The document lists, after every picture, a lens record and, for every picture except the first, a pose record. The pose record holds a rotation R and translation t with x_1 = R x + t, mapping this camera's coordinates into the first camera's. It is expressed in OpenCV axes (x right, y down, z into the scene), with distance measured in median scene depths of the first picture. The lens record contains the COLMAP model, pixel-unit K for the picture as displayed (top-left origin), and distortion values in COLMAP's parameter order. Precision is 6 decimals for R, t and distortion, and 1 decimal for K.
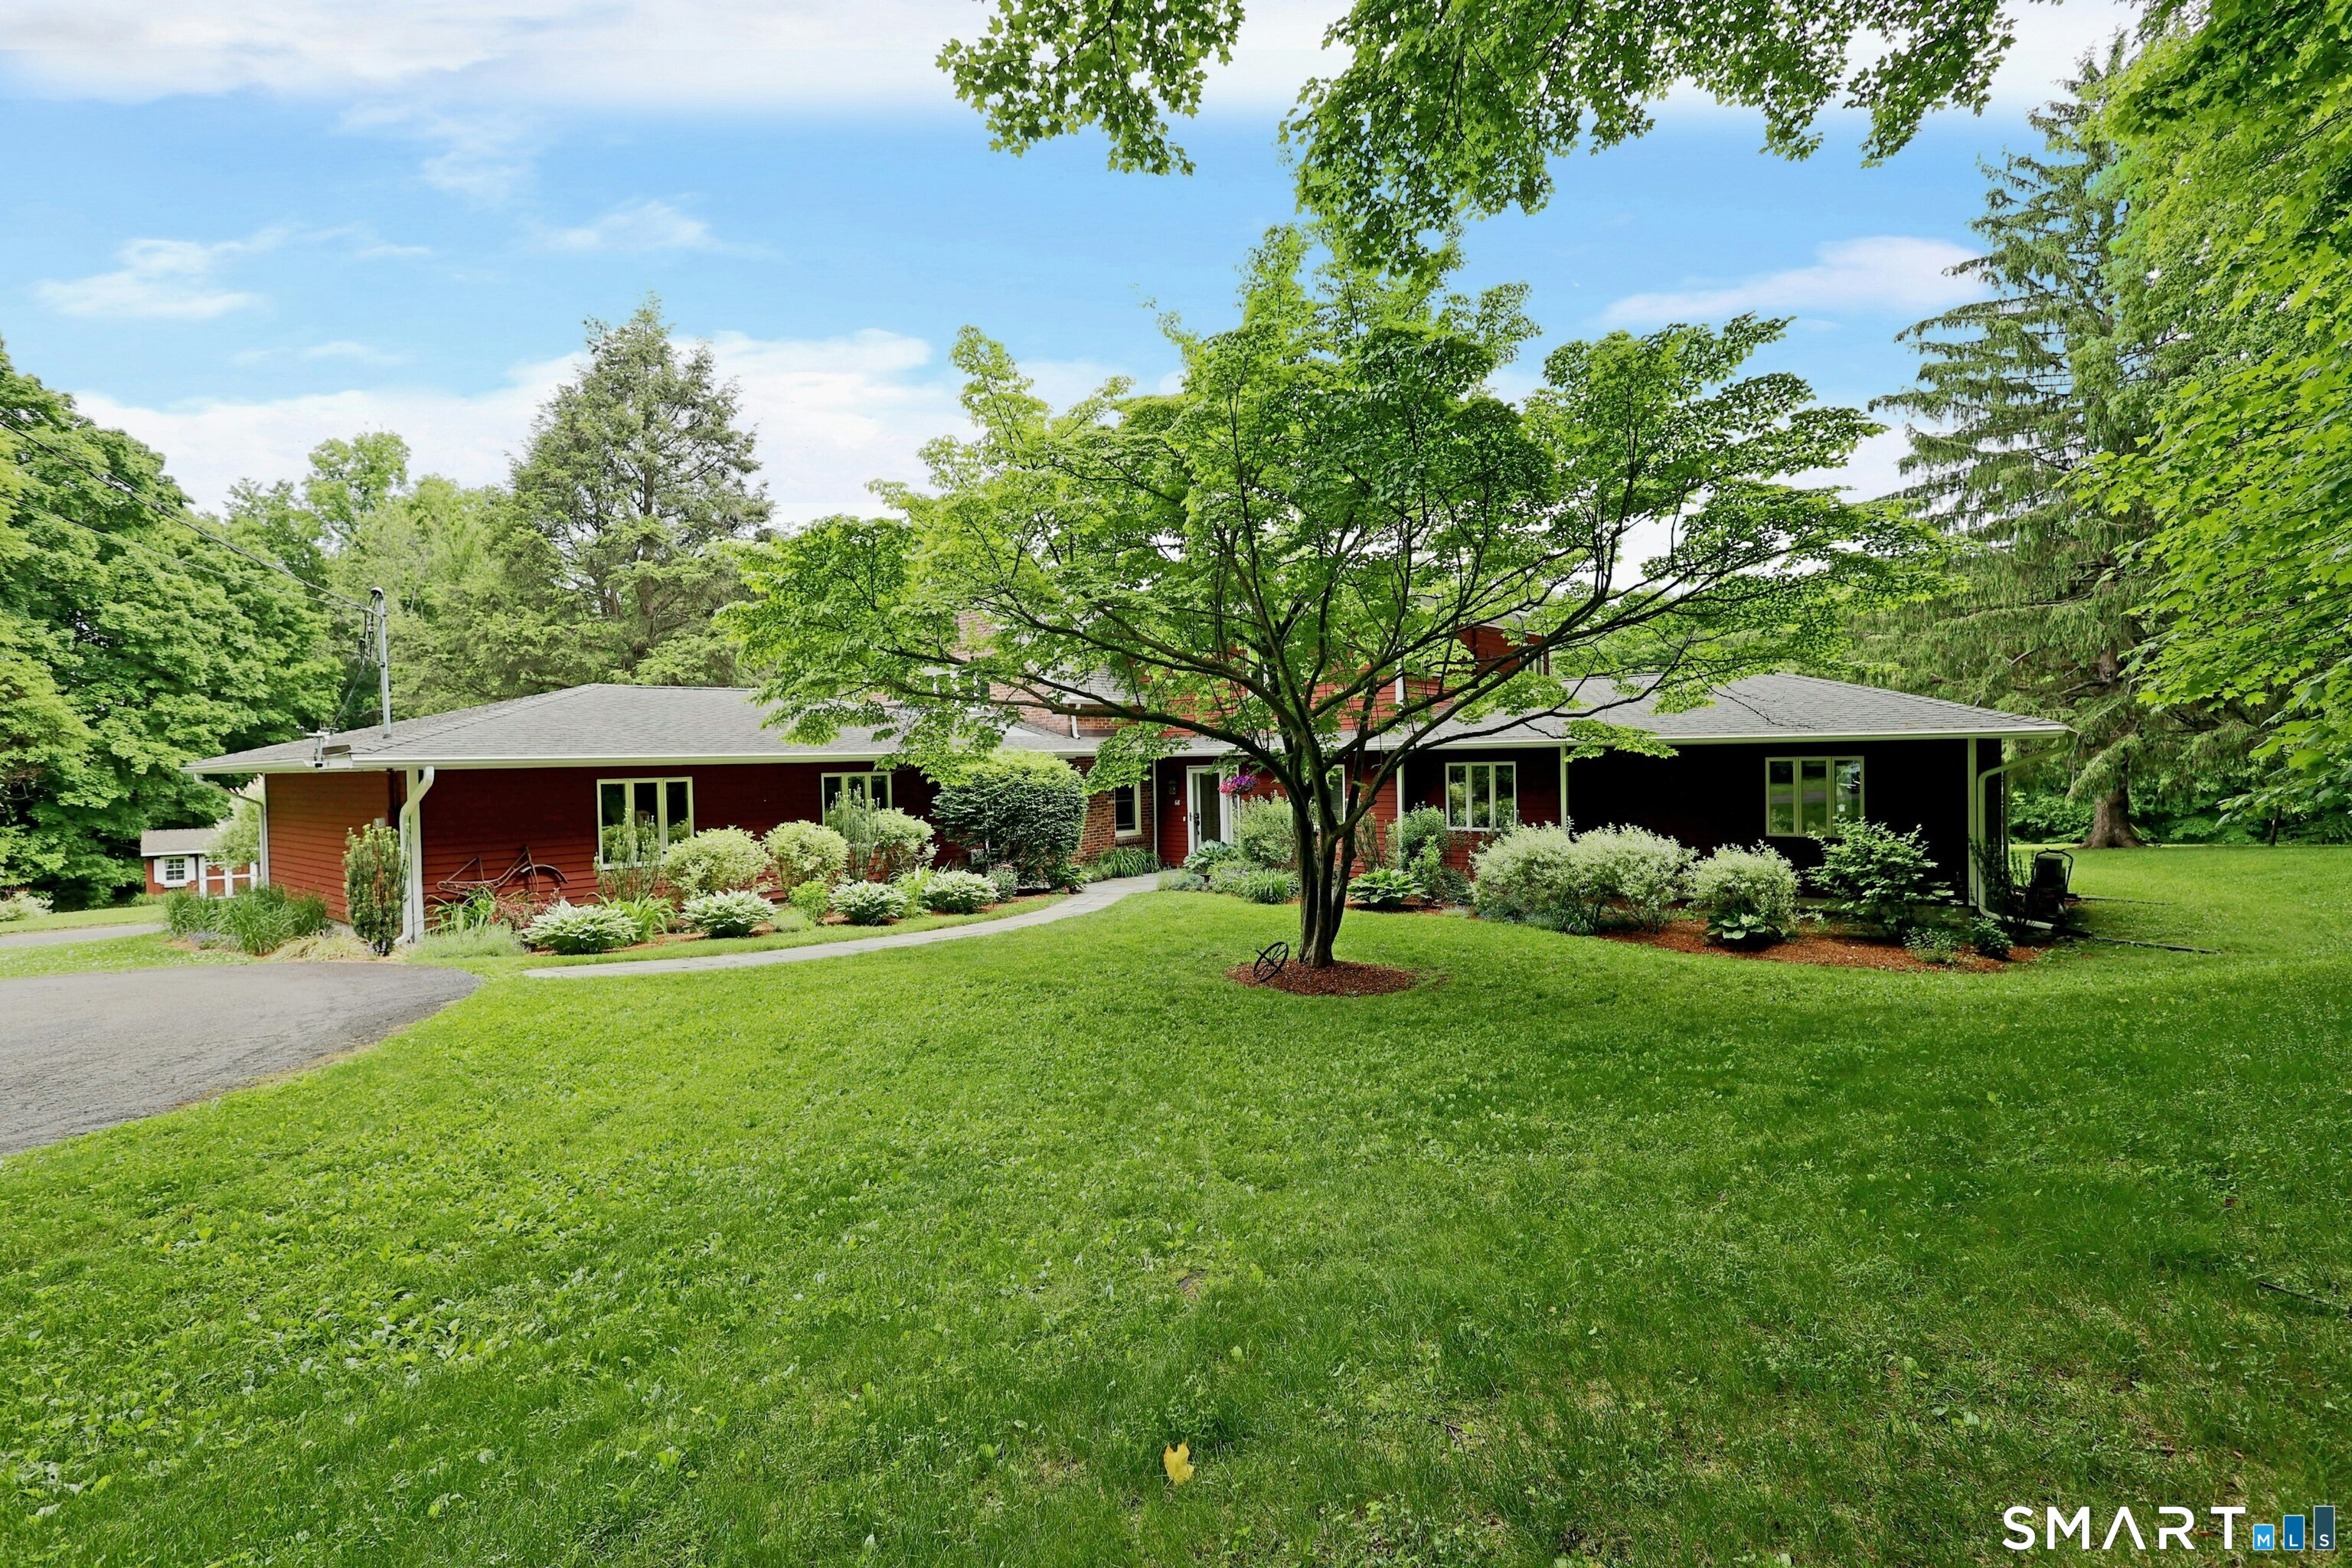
lens RADIAL K [[1100.7, 0, 1176.0], [0, 1100.7, 784.0], [0, 0, 1]] dist [-0.003439, -0.000120]
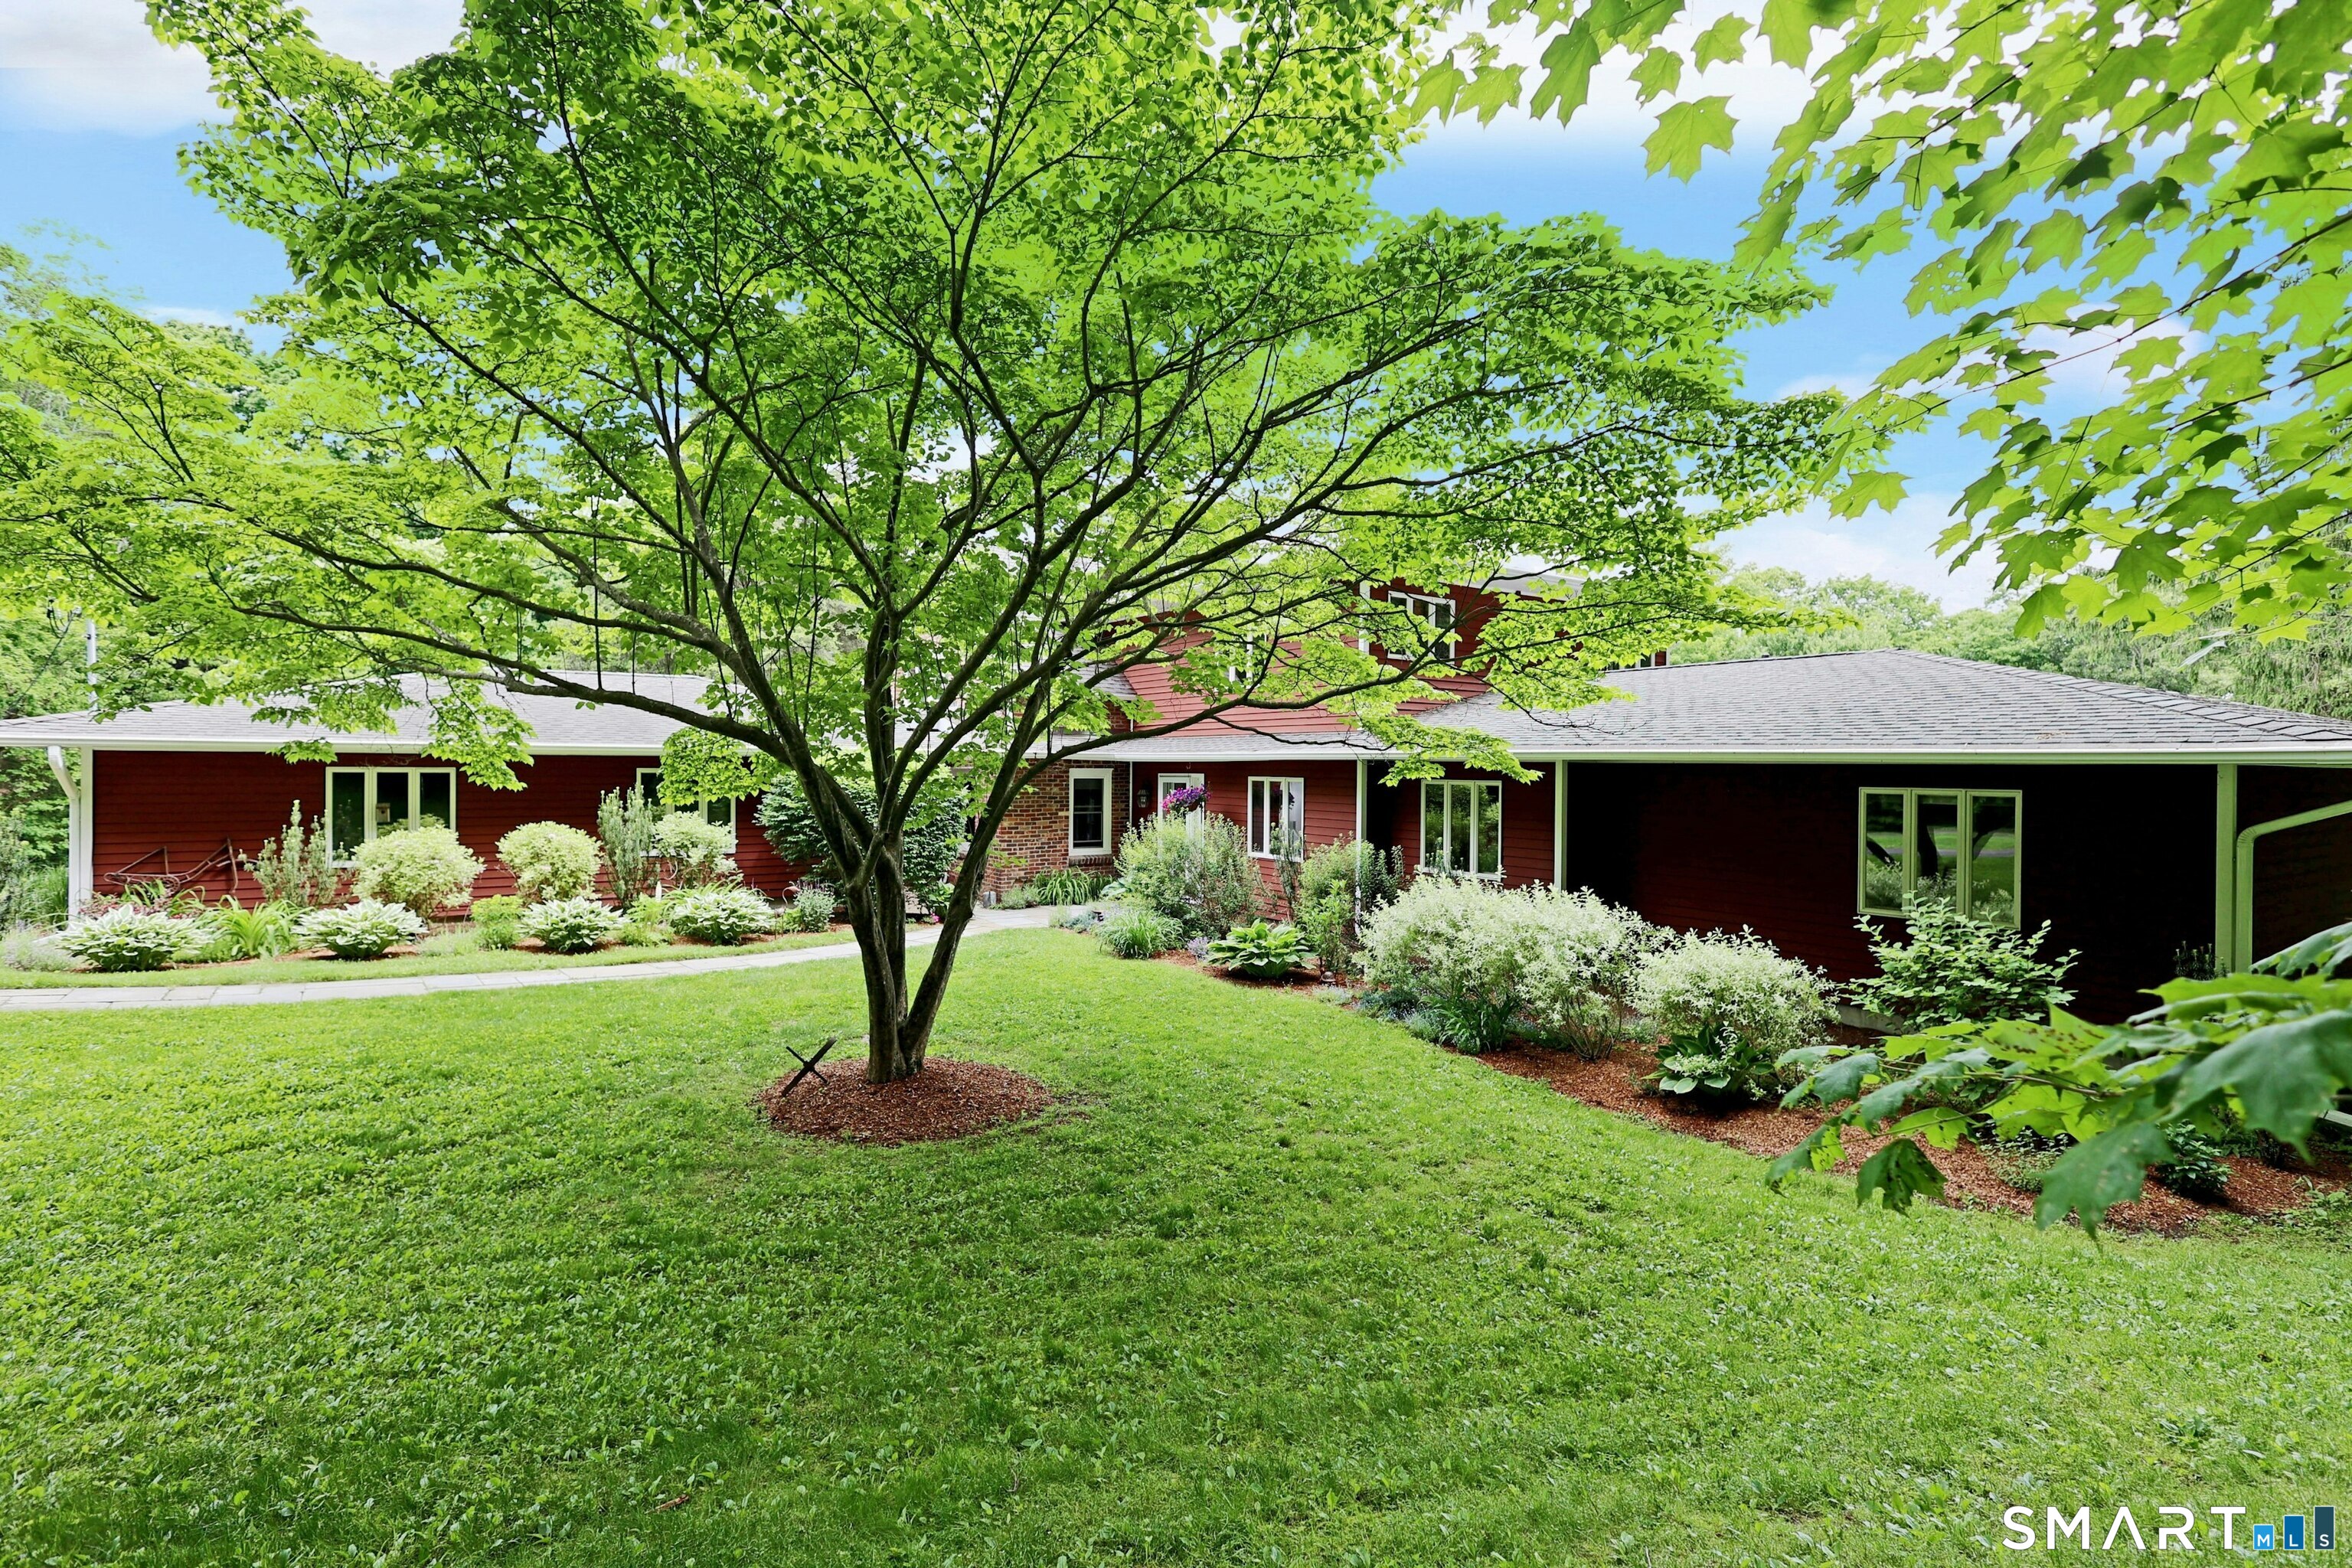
lens RADIAL K [[1100.7, 0, 1176.0], [0, 1100.7, 784.0], [0, 0, 1]] dist [-0.003439, -0.000120]
pose [[0.958969, 0.033375, -0.281541, 0.404310], [-0.034640, 0.999400, 0.000485, -0.015095], [0.281388, 0.009287, 0.959549, 0.350796]]
